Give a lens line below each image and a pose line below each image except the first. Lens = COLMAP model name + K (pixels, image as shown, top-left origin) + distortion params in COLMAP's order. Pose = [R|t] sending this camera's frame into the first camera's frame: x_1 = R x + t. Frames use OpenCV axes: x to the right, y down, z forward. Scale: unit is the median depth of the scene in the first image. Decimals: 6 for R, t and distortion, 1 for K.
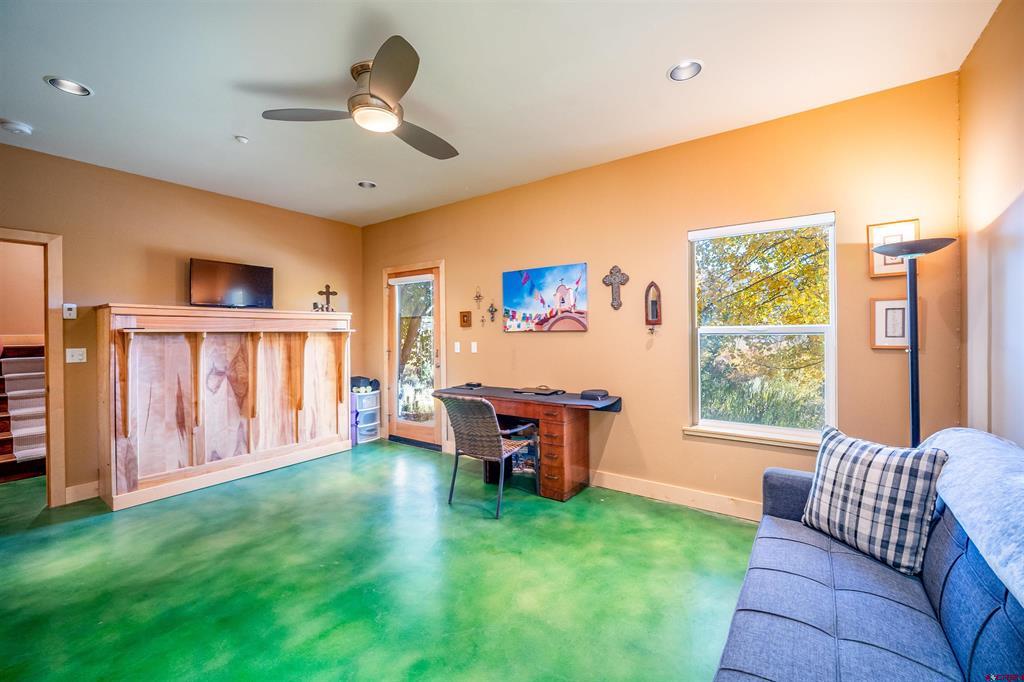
lens RADIAL K [[437.5, 0, 513.1], [0, 437.5, 336.4], [0, 0, 1]] dist [-0.000148, 0.001351]
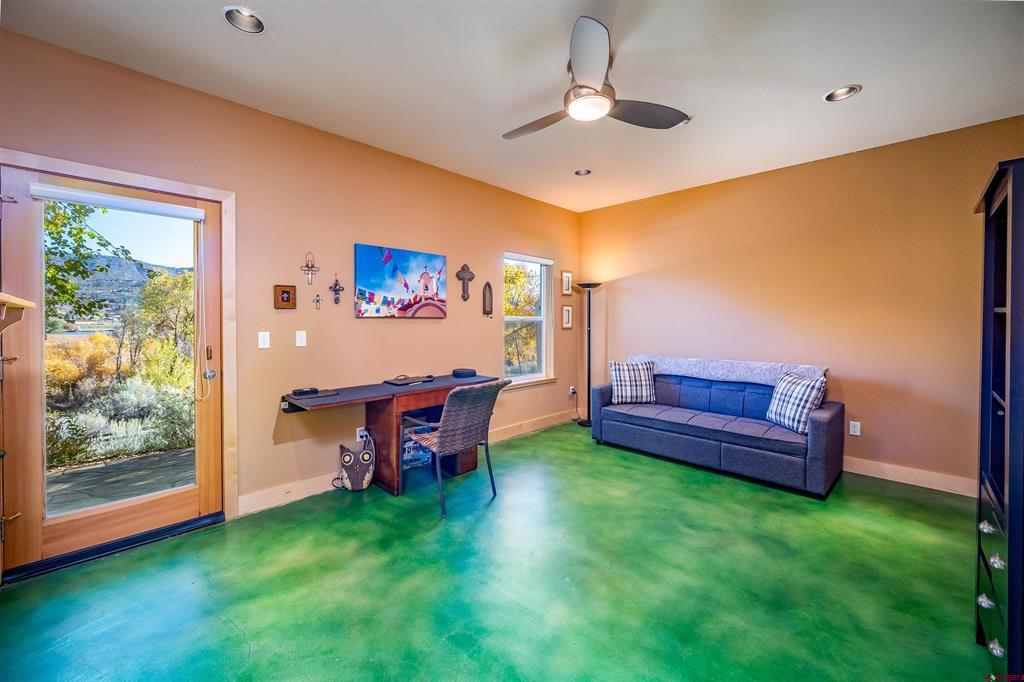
lens RADIAL K [[414.1, 0, 529.8], [0, 414.1, 325.5], [0, 0, 1]] dist [-0.001926, -0.000862]
pose [[0.101203, 0.002030, 0.994864, -0.807536], [0.009229, 0.999953, -0.002979, 0.011097], [-0.994823, 0.009483, 0.101179, 0.649028]]
